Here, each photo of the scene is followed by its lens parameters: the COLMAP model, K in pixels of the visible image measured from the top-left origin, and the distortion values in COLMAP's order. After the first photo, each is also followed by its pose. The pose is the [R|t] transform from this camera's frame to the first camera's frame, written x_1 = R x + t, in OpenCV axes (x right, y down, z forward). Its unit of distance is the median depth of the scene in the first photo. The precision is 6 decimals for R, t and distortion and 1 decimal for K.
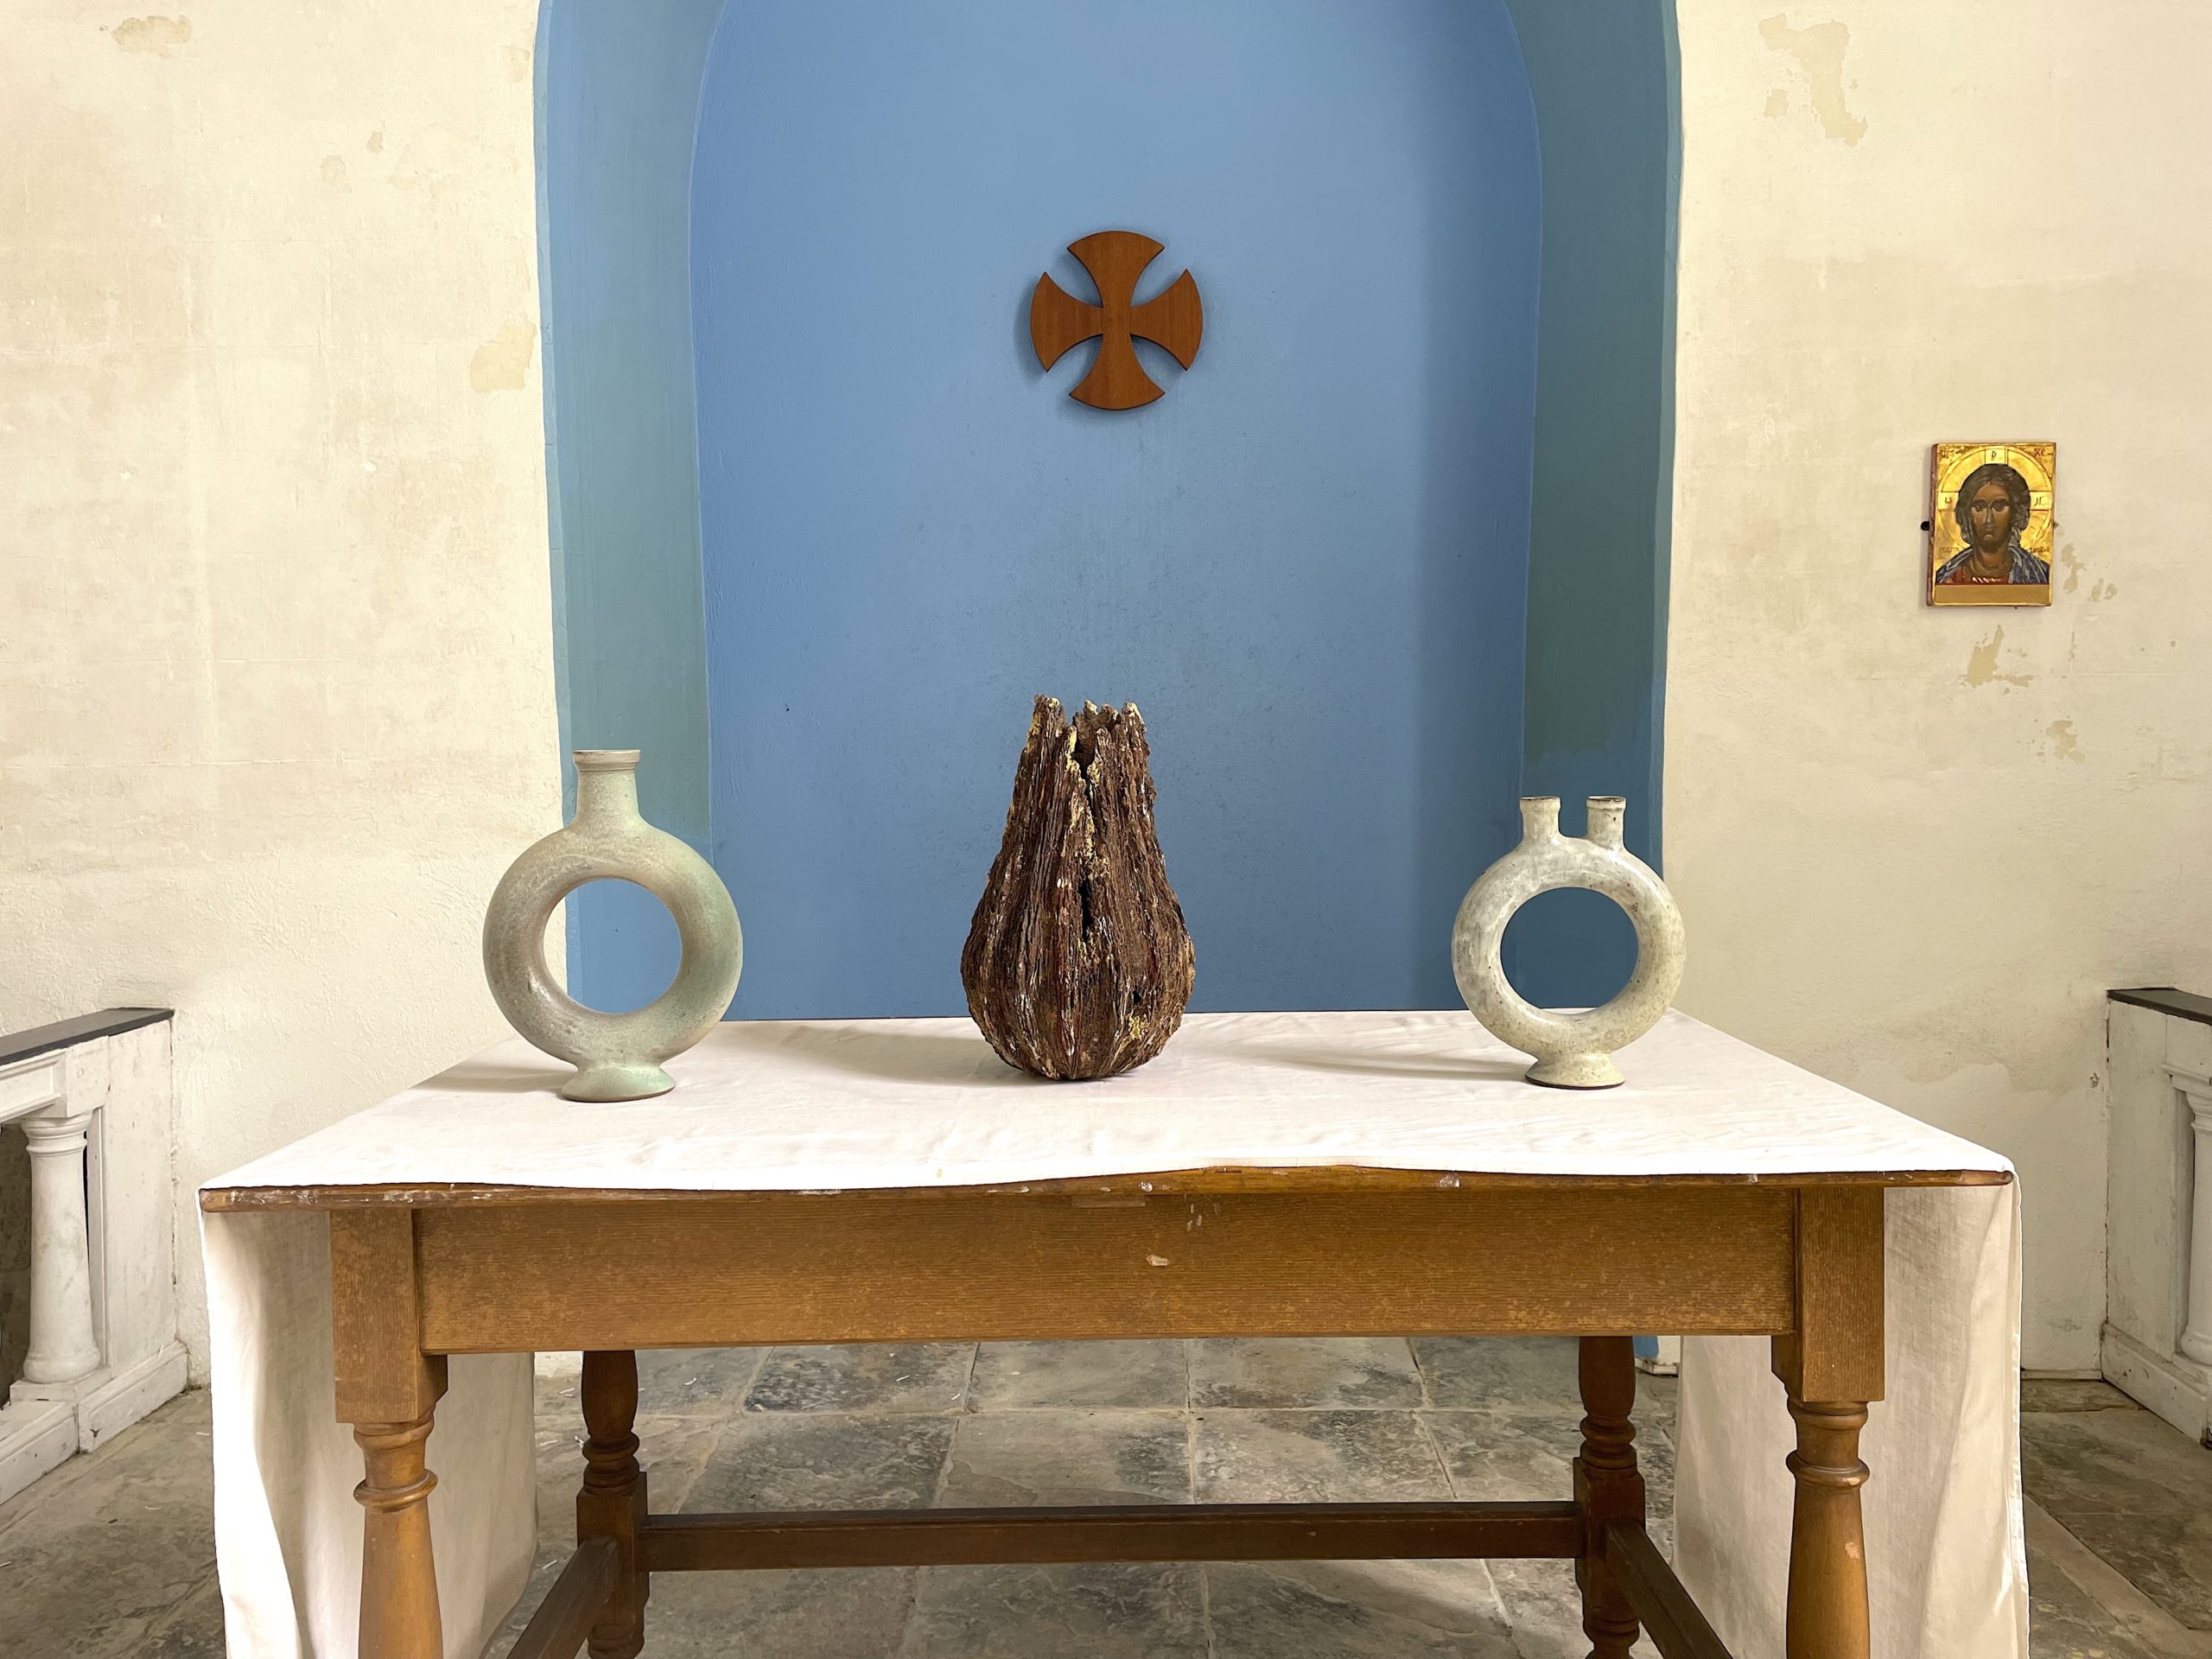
lens RADIAL K [[1783.5, 0, 1086.9], [0, 1783.5, 827.3], [0, 0, 1]] dist [0.048728, -0.041961]
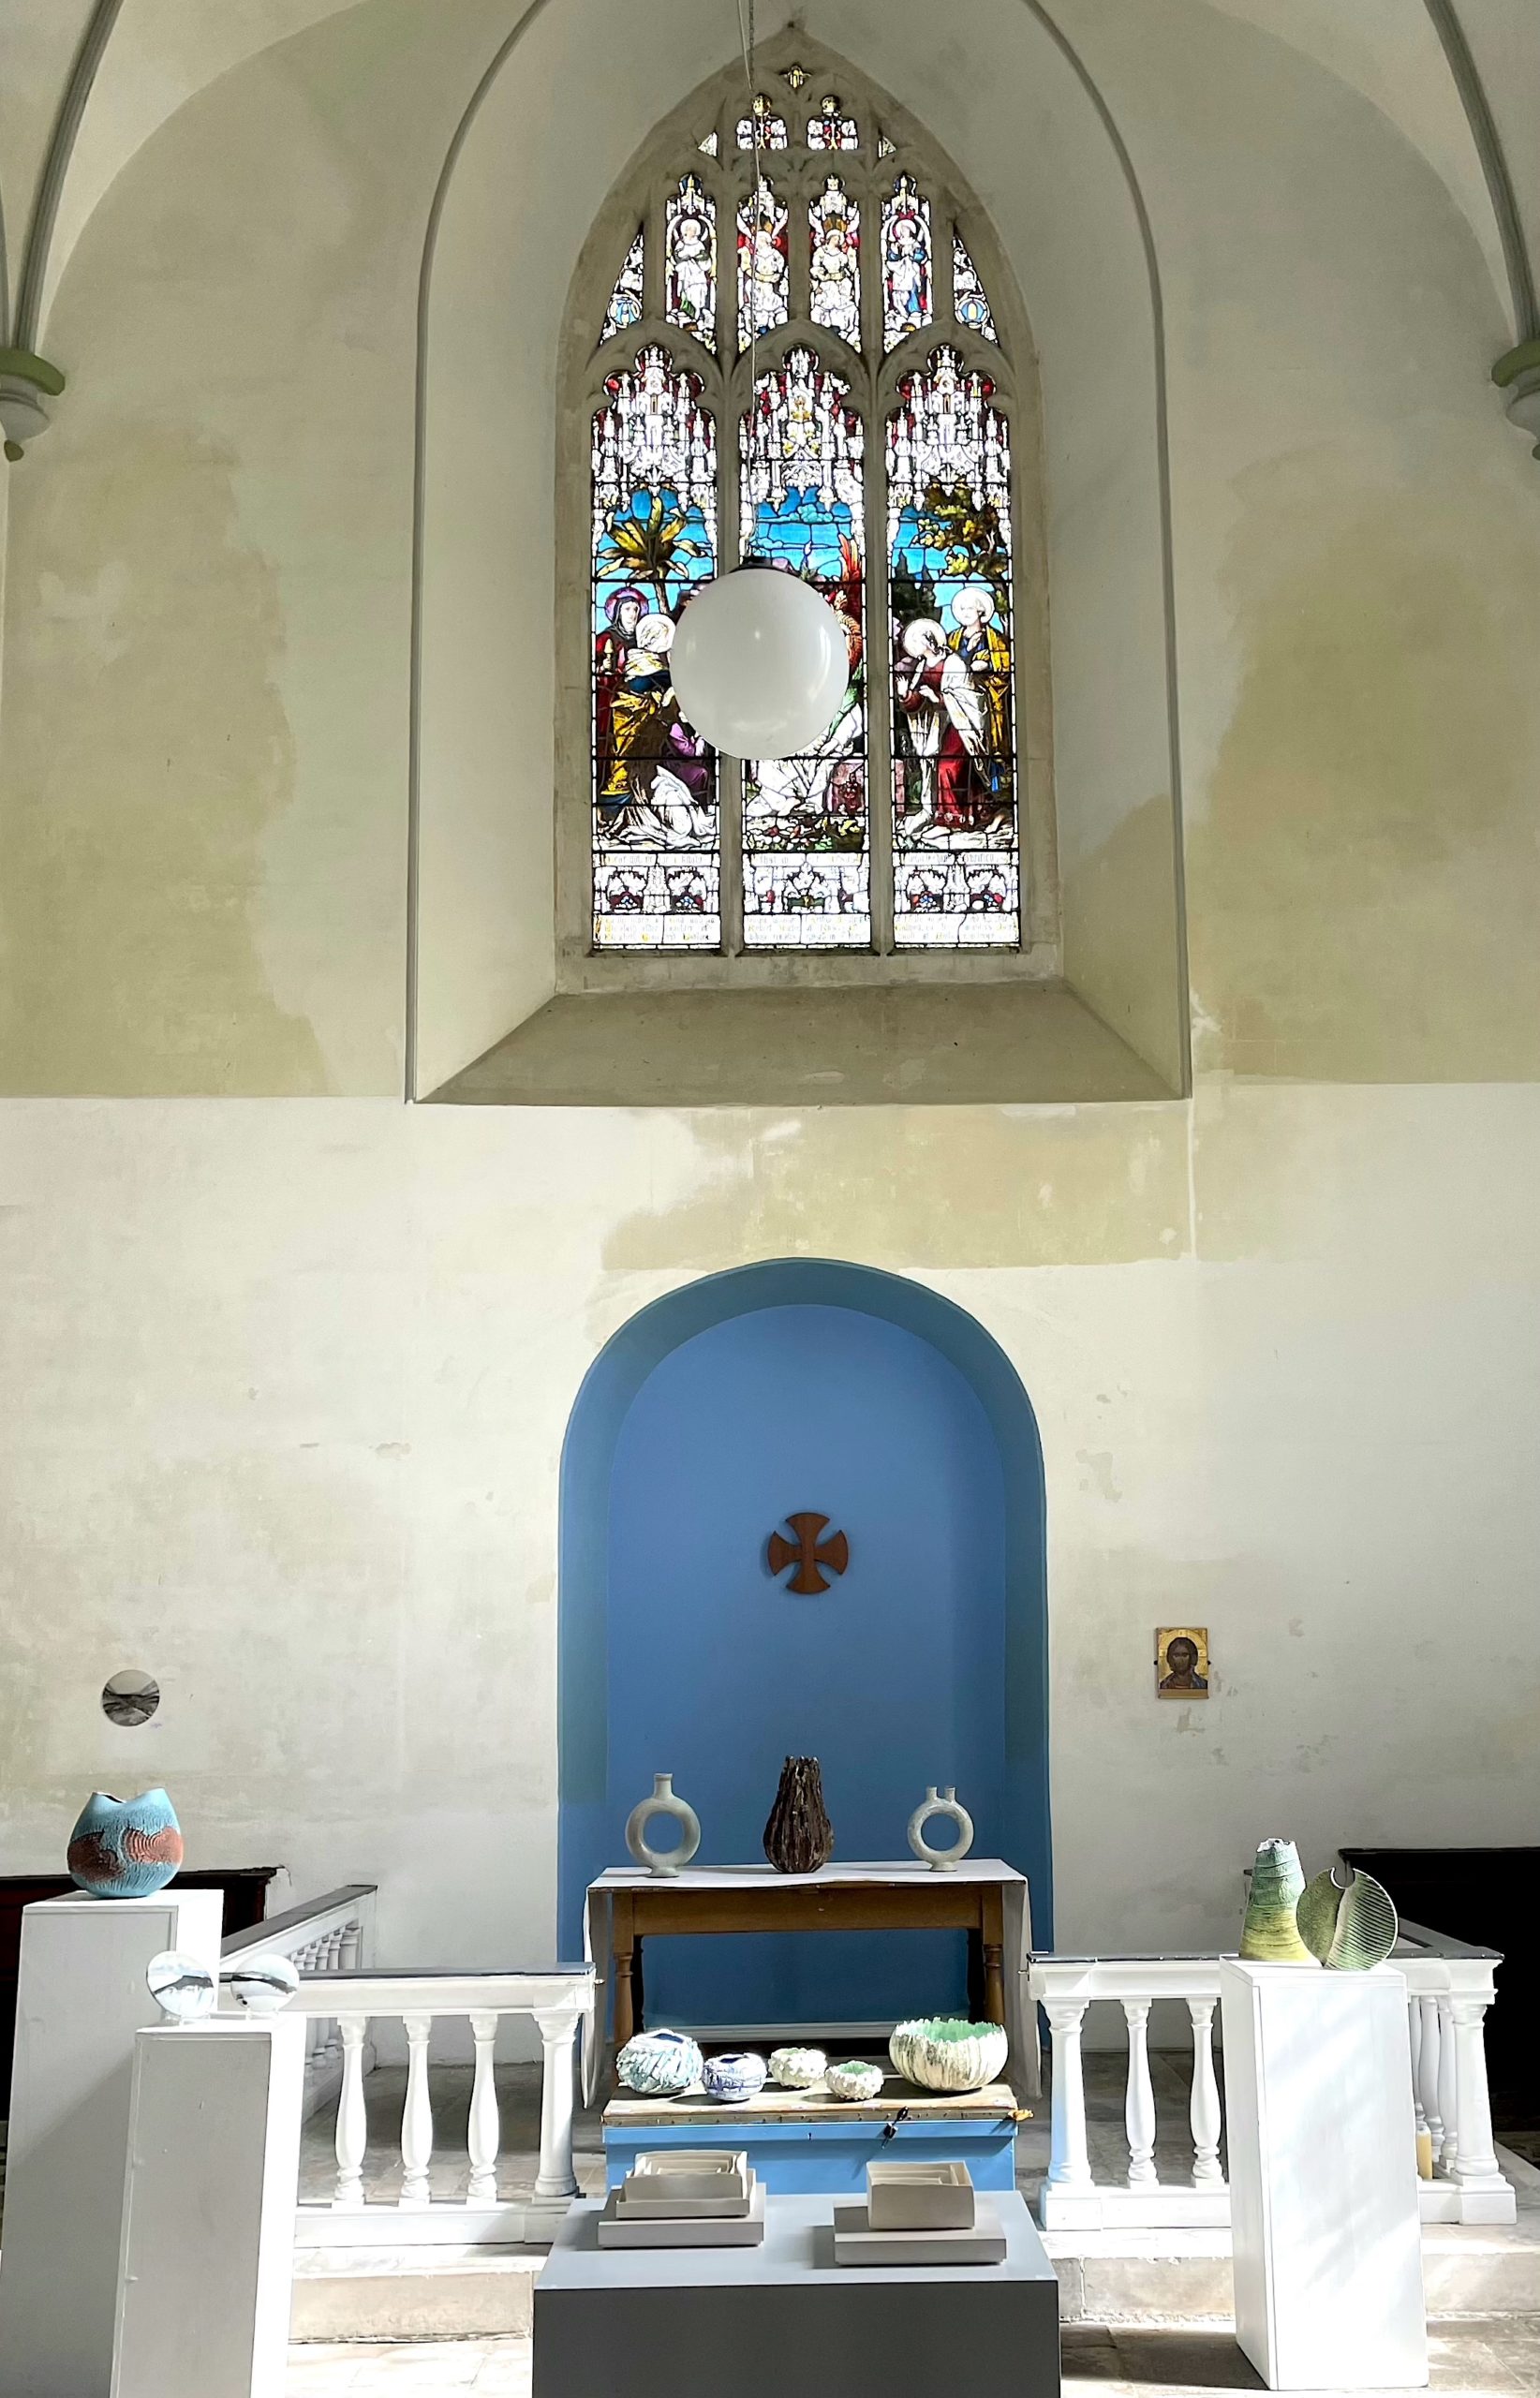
lens RADIAL K [[2257.1, 0, 852.5], [0, 2257.1, 1316.7], [0, 0, 1]] dist [0.059227, 0.000000]
pose [[0.999230, 0.003496, 0.039074, -0.042193], [0.004788, 0.977710, -0.209907, 0.007198], [-0.038937, 0.209932, 0.976940, -1.931289]]
